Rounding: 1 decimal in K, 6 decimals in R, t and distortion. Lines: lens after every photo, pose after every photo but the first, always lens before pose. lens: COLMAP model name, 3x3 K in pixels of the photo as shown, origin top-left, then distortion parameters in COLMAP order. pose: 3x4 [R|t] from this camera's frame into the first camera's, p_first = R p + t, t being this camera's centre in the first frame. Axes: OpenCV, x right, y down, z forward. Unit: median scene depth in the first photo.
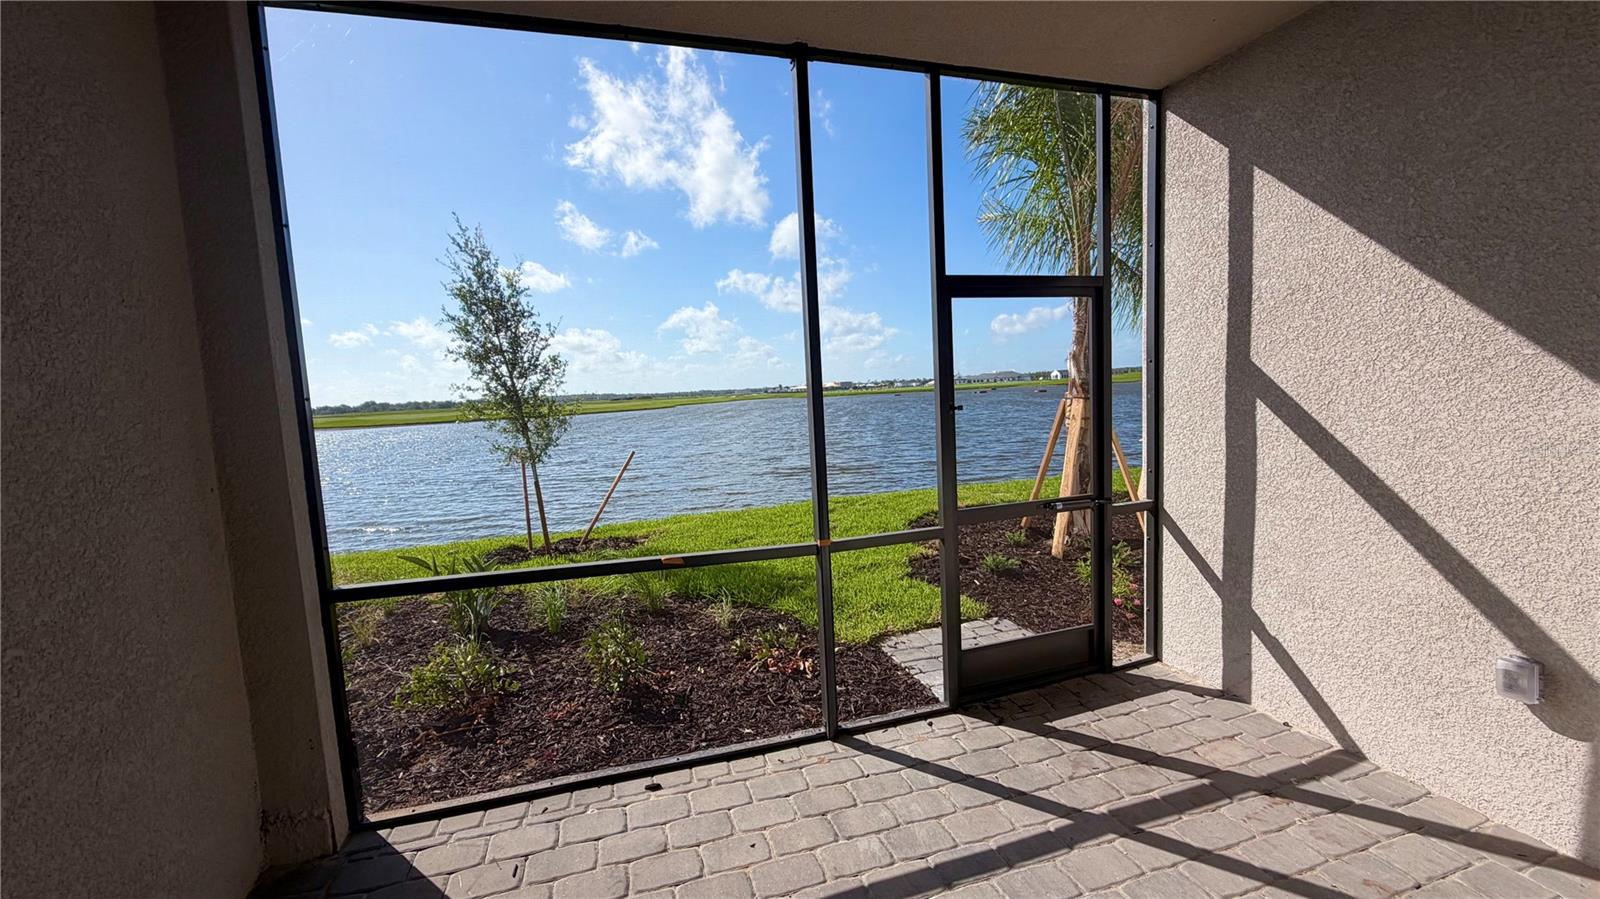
lens RADIAL K [[639.5, 0, 802.5], [0, 639.5, 449.6], [0, 0, 1]] dist [0.002682, -0.000838]
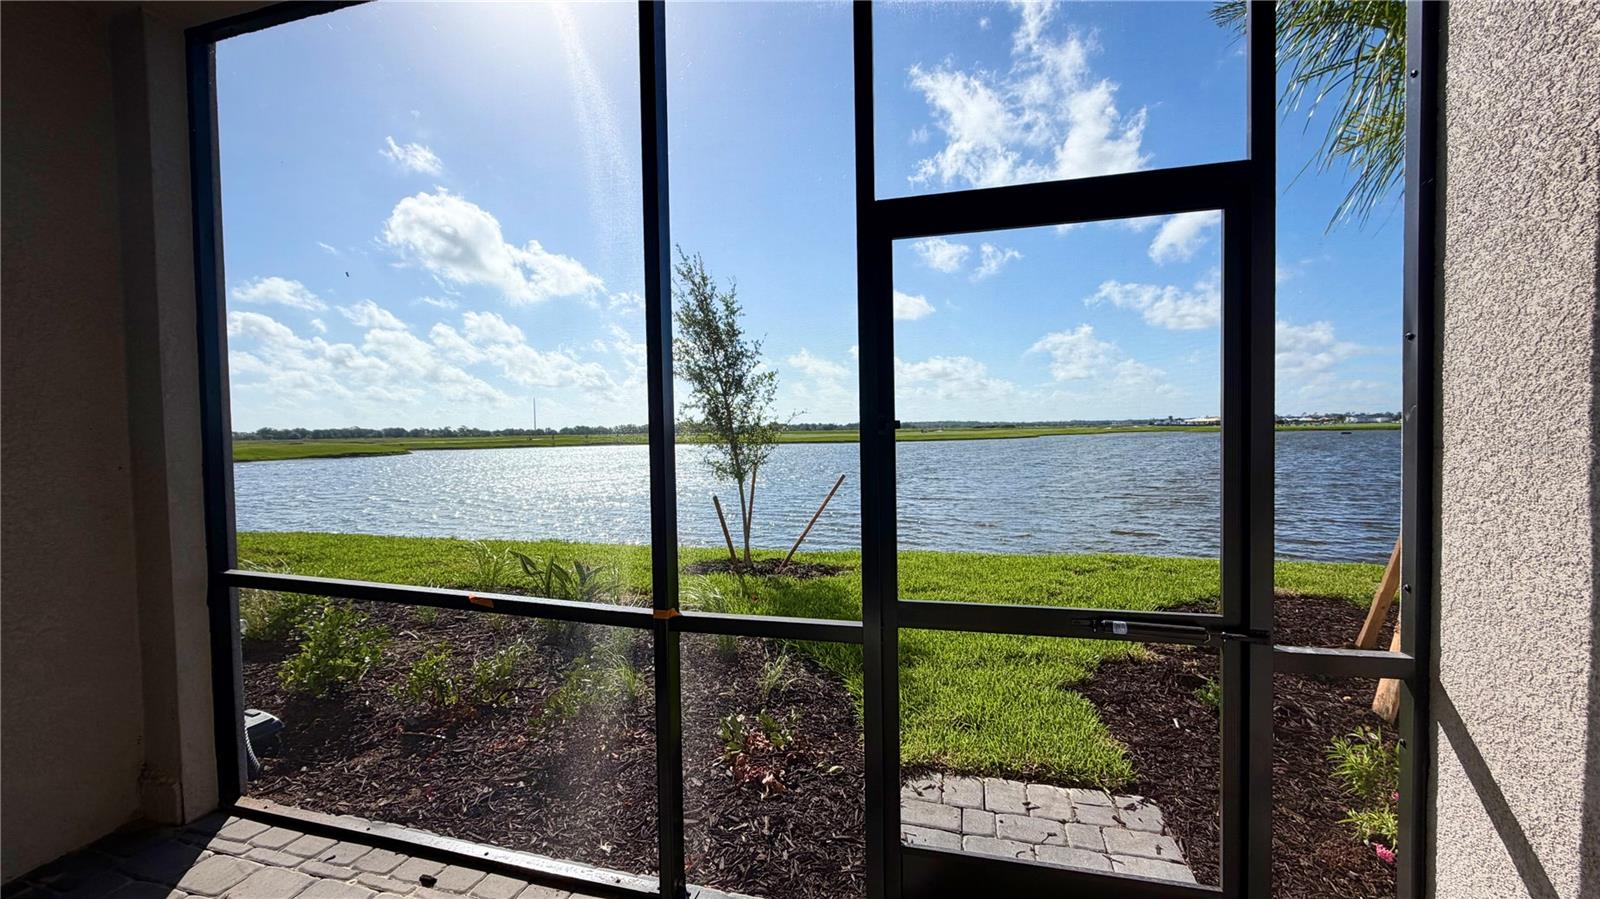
lens RADIAL K [[639.5, 0, 800.5], [0, 639.5, 449.8], [0, 0, 1]] dist [0.002682, -0.000838]
pose [[0.840894, 0.048994, -0.538977, 0.256129], [-0.072440, 0.997122, -0.022379, -0.012685], [0.536329, 0.057862, 0.842023, 0.244182]]
